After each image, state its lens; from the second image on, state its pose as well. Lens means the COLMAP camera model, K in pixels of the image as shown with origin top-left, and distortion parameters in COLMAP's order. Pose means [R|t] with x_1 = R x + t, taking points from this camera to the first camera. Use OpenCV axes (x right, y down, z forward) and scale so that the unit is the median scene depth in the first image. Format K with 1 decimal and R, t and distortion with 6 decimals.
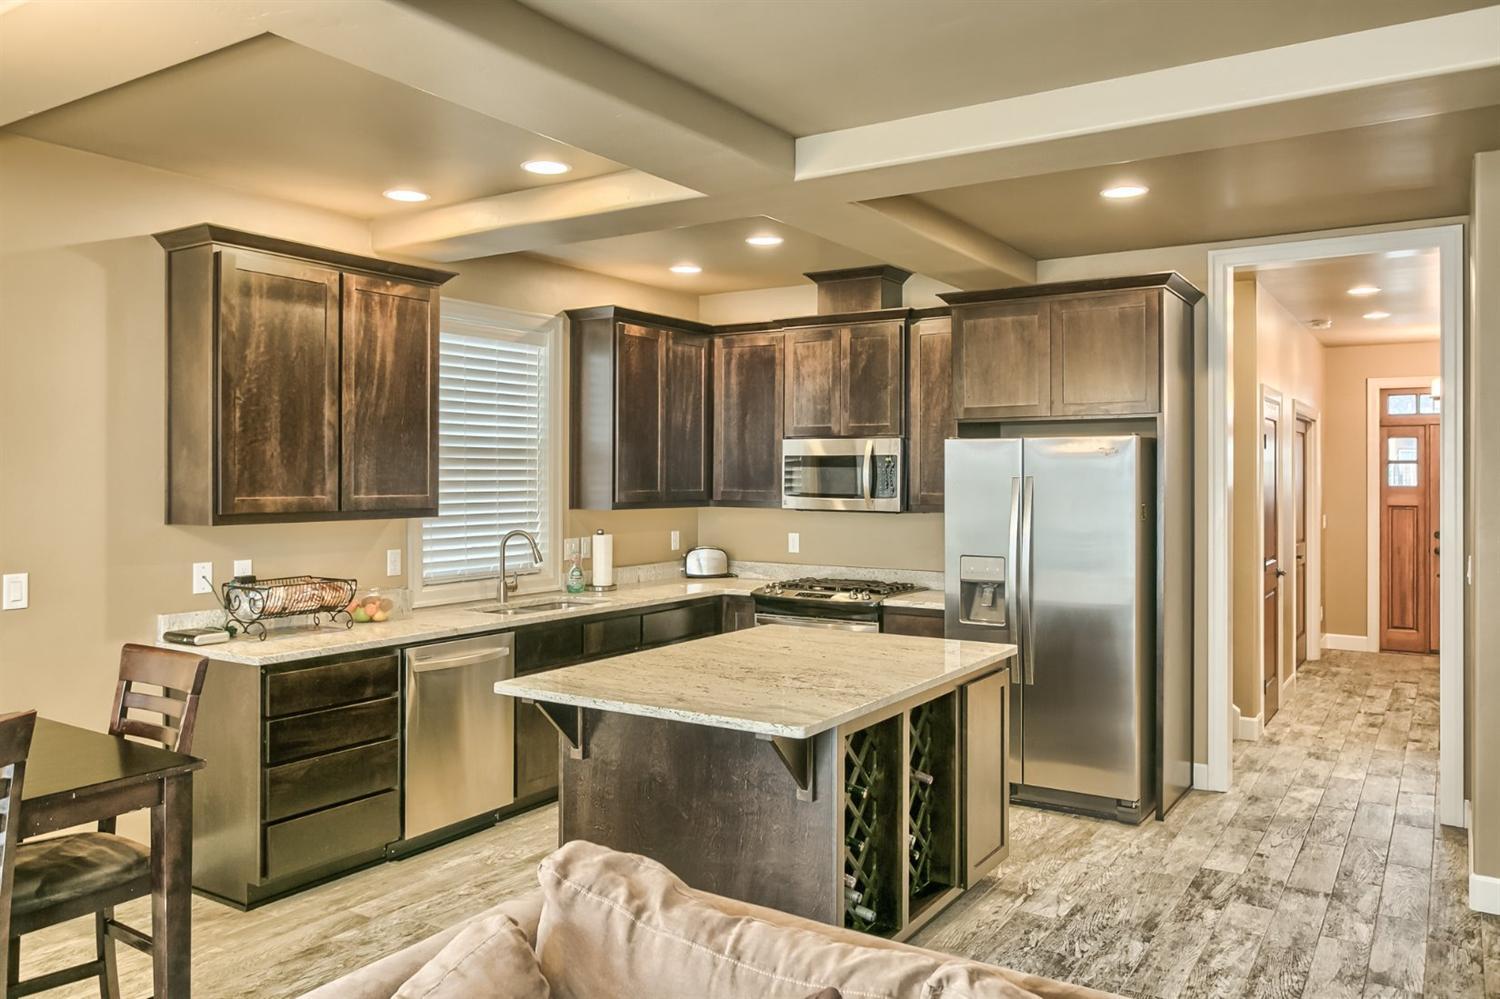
lens RADIAL K [[1112.0, 0, 754.2], [0, 1112.0, 486.3], [0, 0, 1]] dist [-0.008409, 0.004676]
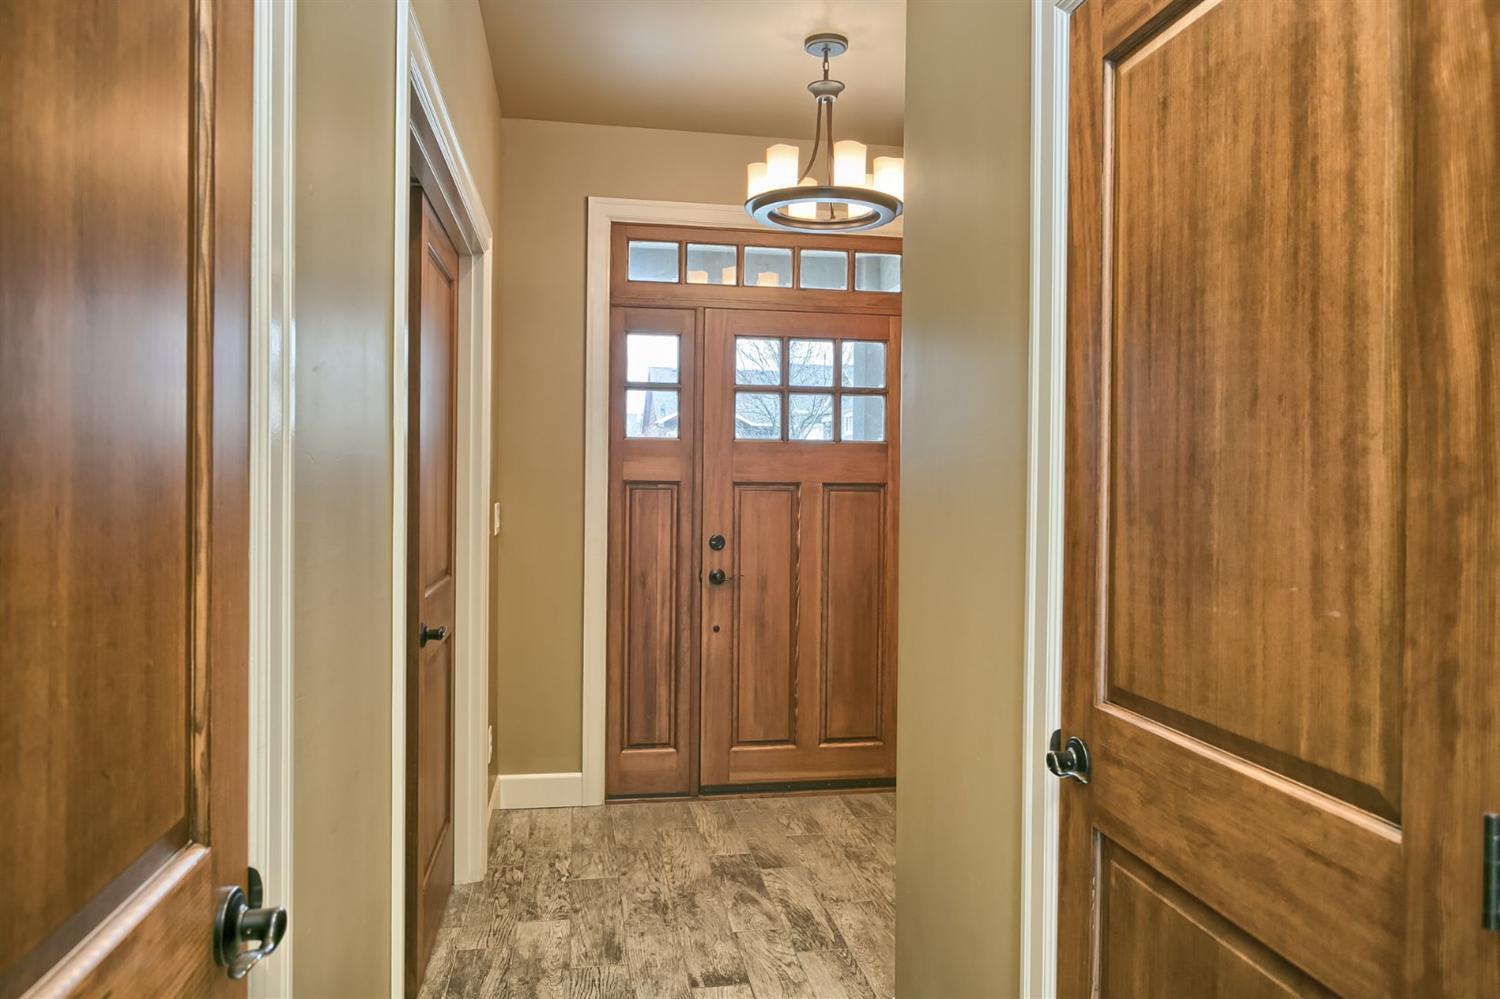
lens RADIAL K [[1067.1, 0, 750.3], [0, 1067.1, 488.9], [0, 0, 1]] dist [-0.047857, -0.000969]
pose [[0.751463, 0.005183, 0.659755, 0.451142], [-0.010681, 0.999934, 0.004310, 0.025702], [-0.659689, -0.010285, 0.751468, 0.893923]]
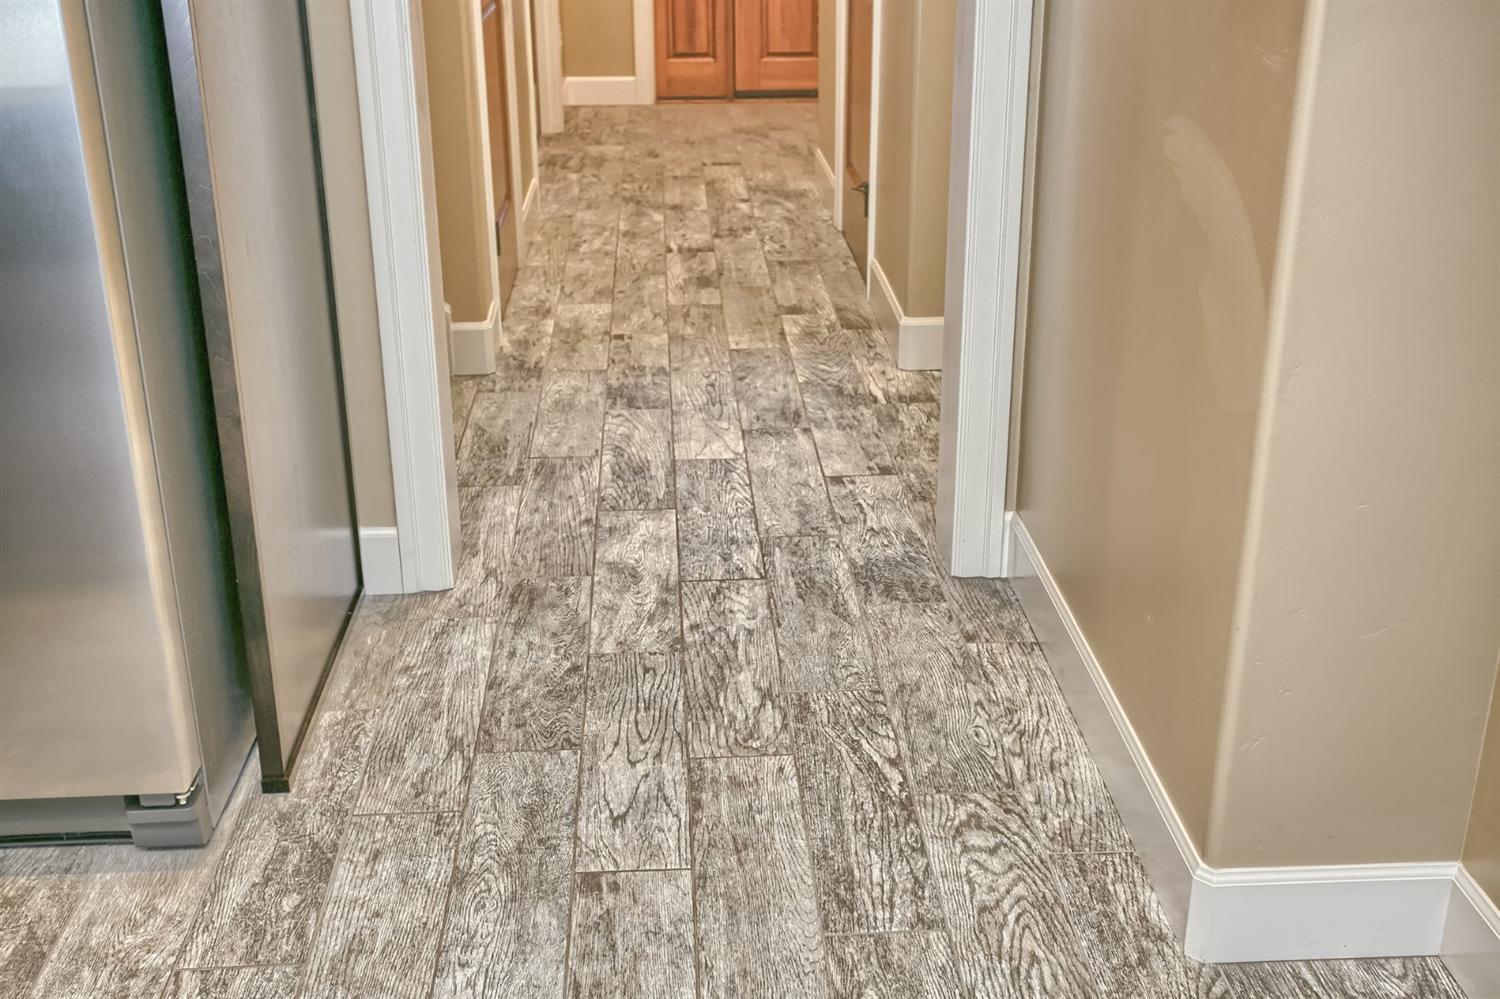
lens RADIAL K [[1694.4, 0, 754.2], [0, 1694.4, 496.5], [0, 0, 1]] dist [-0.016619, 0.000000]
pose [[0.815079, -0.216944, 0.537199, 0.162472], [0.006039, 0.930374, 0.366562, 0.034881], [-0.579319, -0.295533, 0.759638, 0.400915]]
